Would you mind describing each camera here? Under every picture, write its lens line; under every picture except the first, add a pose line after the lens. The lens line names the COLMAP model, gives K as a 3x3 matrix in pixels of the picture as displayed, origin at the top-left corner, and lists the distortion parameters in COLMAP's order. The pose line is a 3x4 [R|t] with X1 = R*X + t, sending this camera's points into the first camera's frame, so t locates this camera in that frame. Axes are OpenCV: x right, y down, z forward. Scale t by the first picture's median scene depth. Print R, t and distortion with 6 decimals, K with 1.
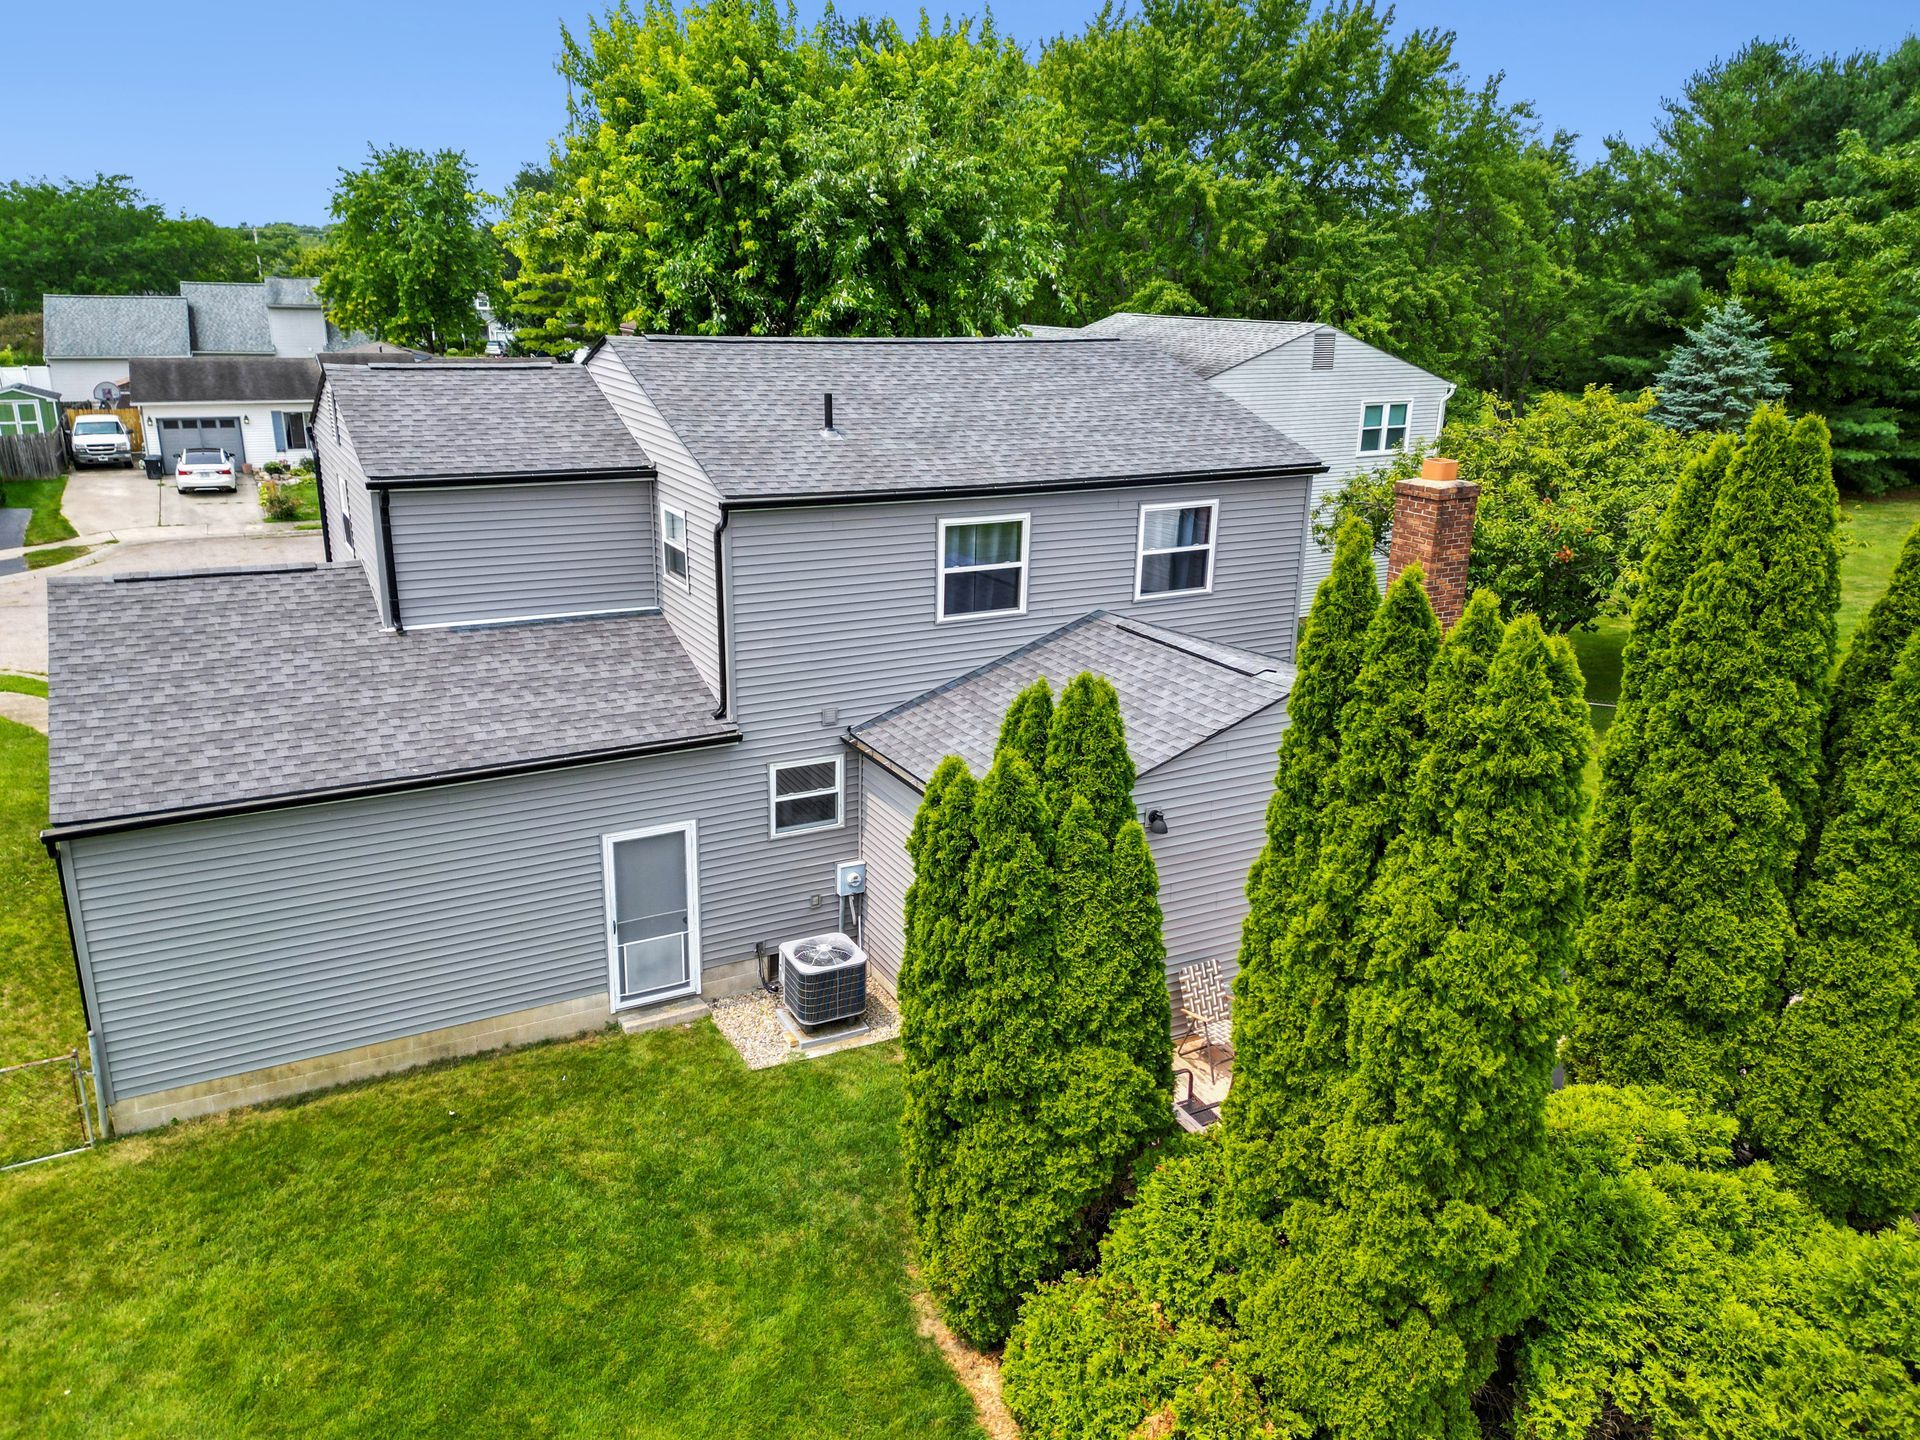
lens RADIAL K [[1385.1, 0, 960.0], [0, 1385.1, 720.0], [0, 0, 1]] dist [0.071826, -0.072693]
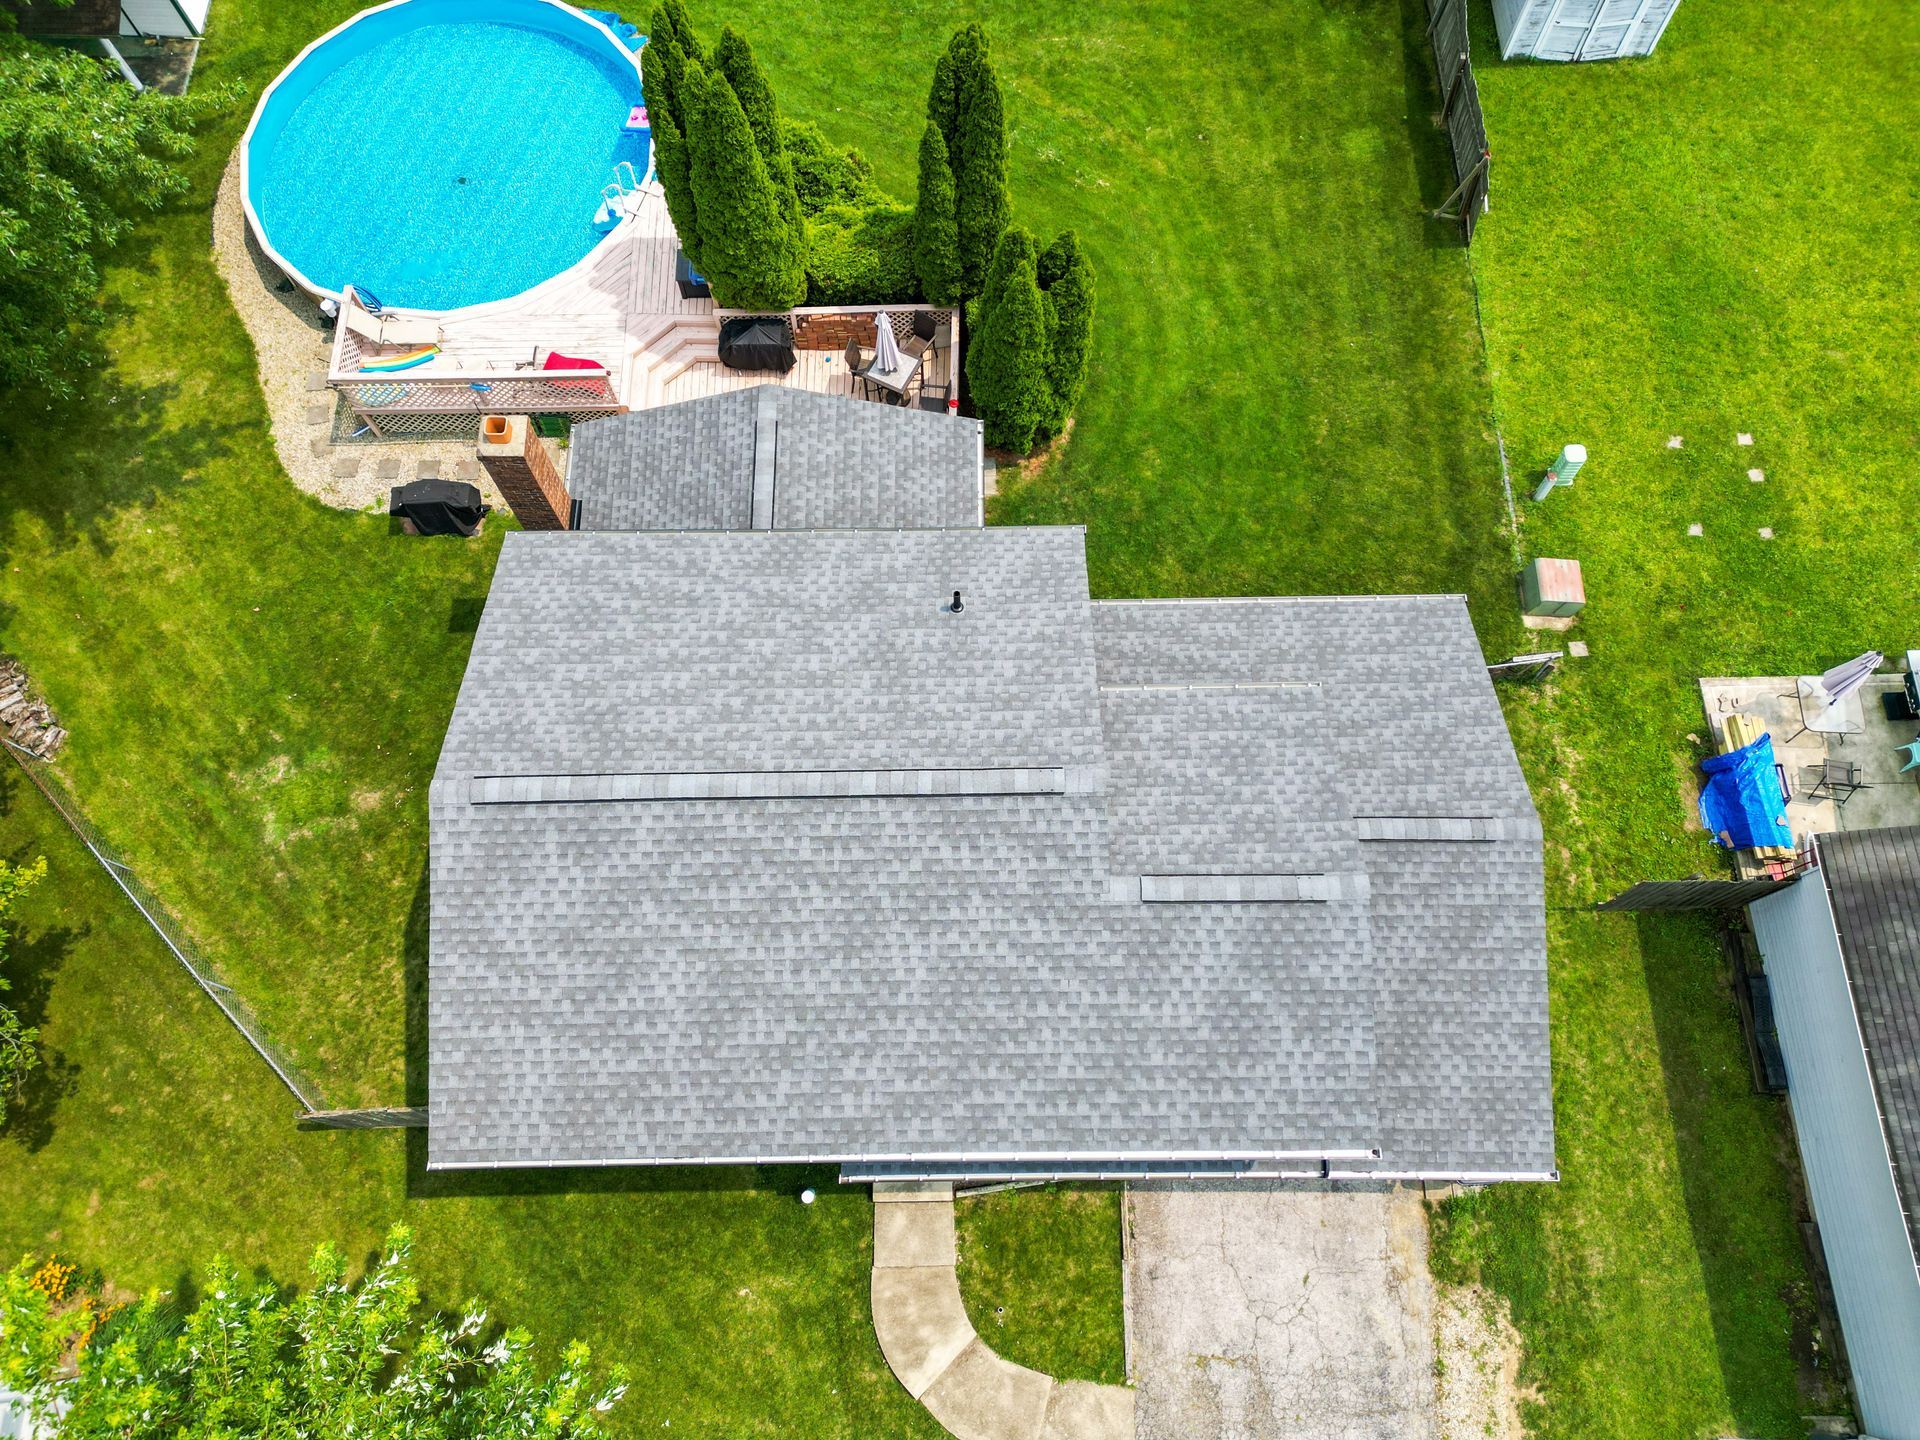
lens RADIAL K [[1385.1, 0, 960.0], [0, 1385.1, 720.0], [0, 0, 1]] dist [0.071826, -0.072693]
pose [[-0.881996, -0.444497, 0.156544, -0.320992], [0.134654, 0.080630, 0.987607, -1.350274], [-0.451611, 0.892144, -0.011262, 1.100607]]
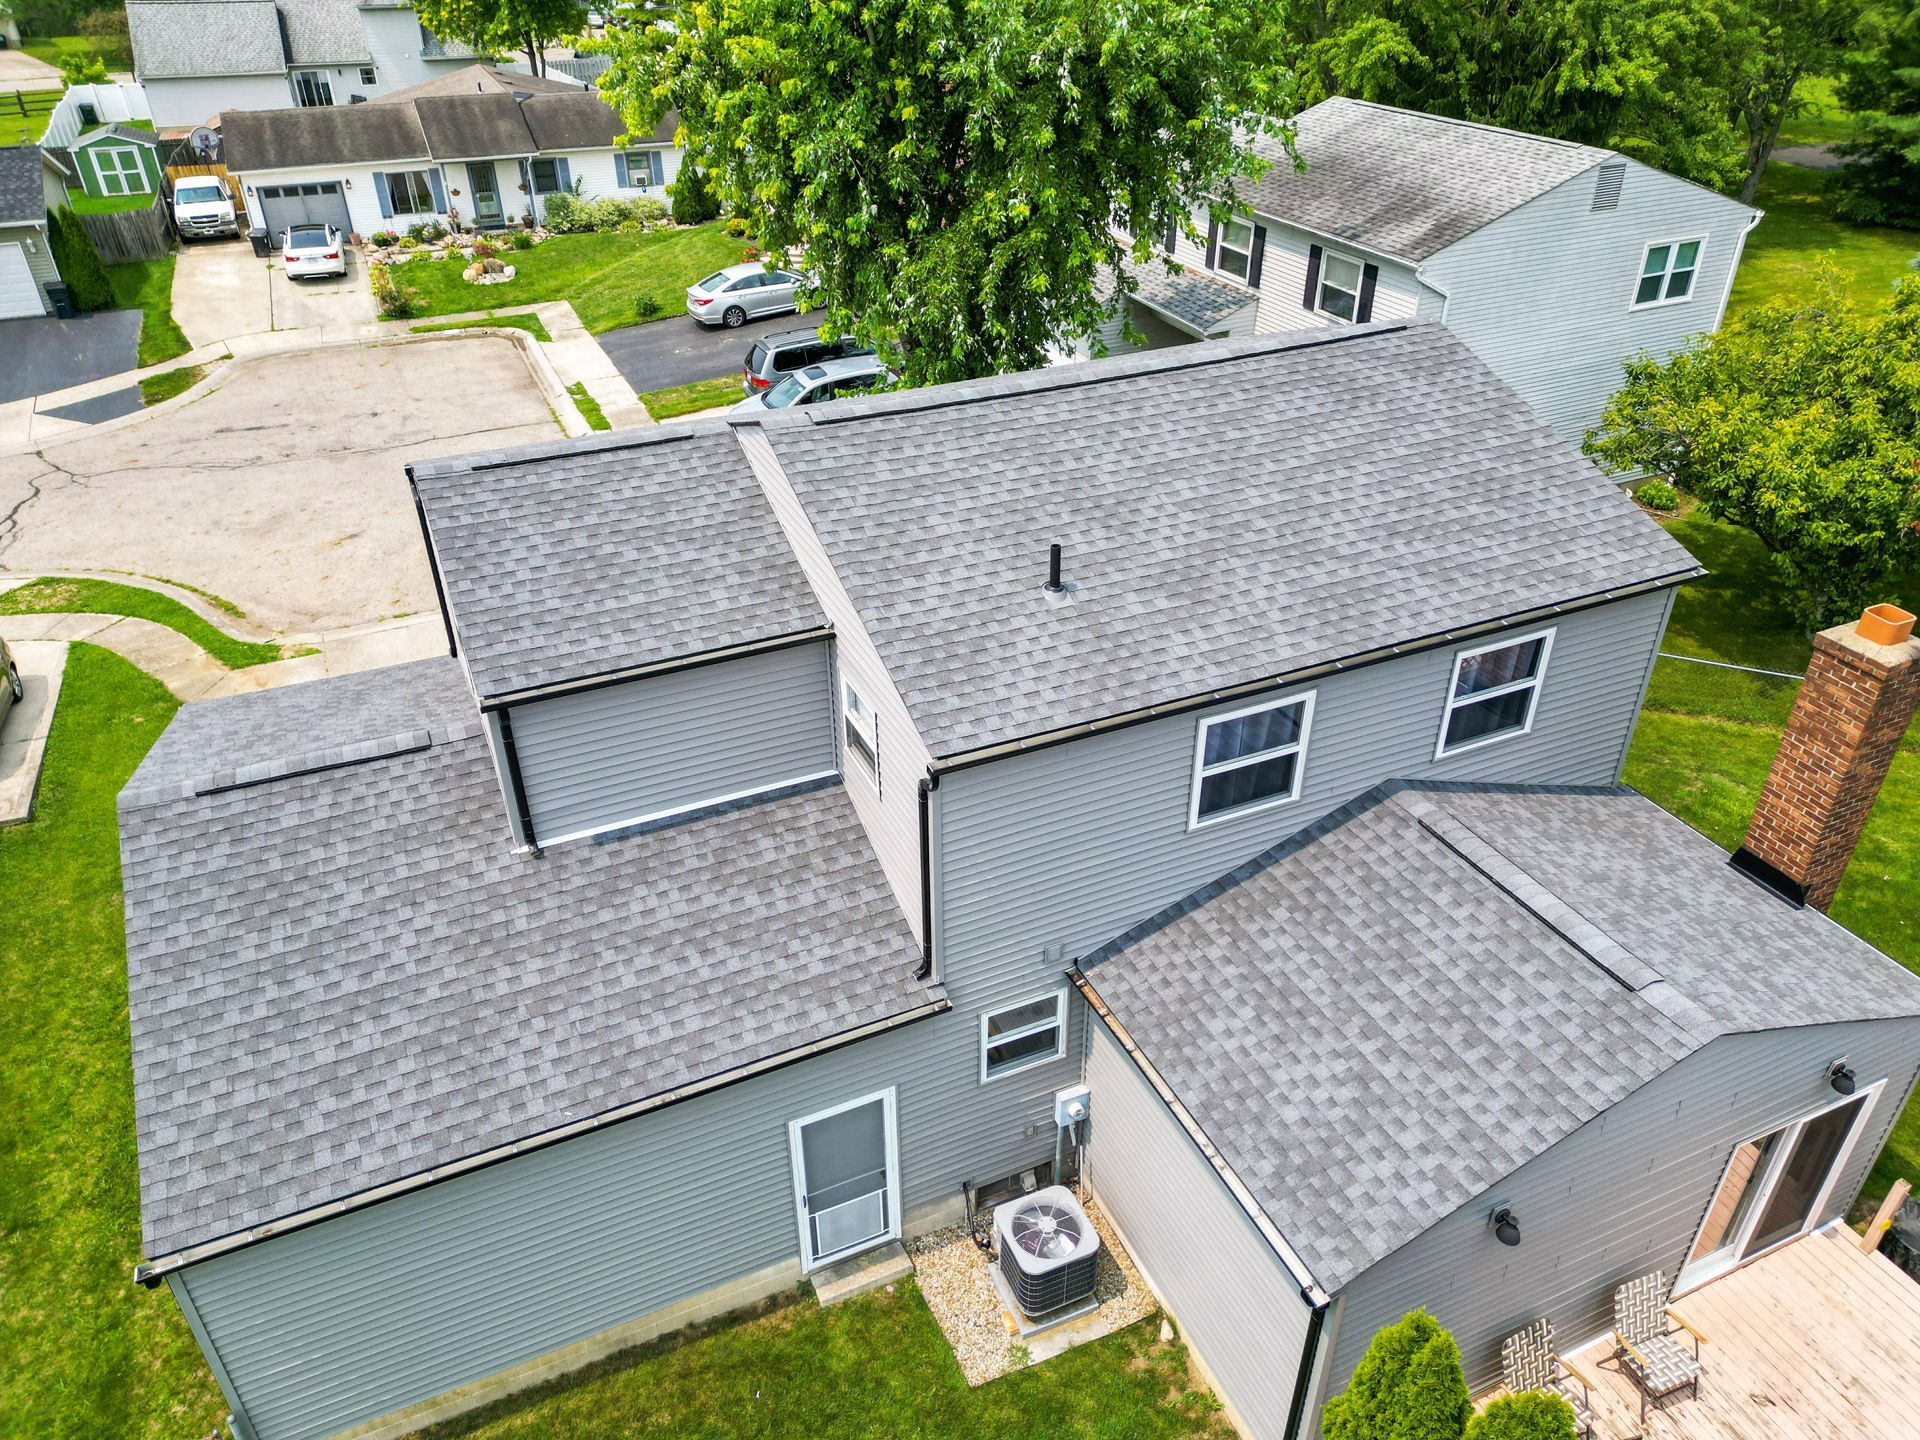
lens RADIAL K [[1337.4, 0, 960.0], [0, 1337.4, 720.0], [0, 0, 1]] dist [0.068663, -0.058893]
pose [[0.996523, 0.017012, -0.081558, -0.085571], [0.003854, 0.968467, 0.249112, -0.323333], [0.083224, -0.248560, 0.965034, 0.266590]]
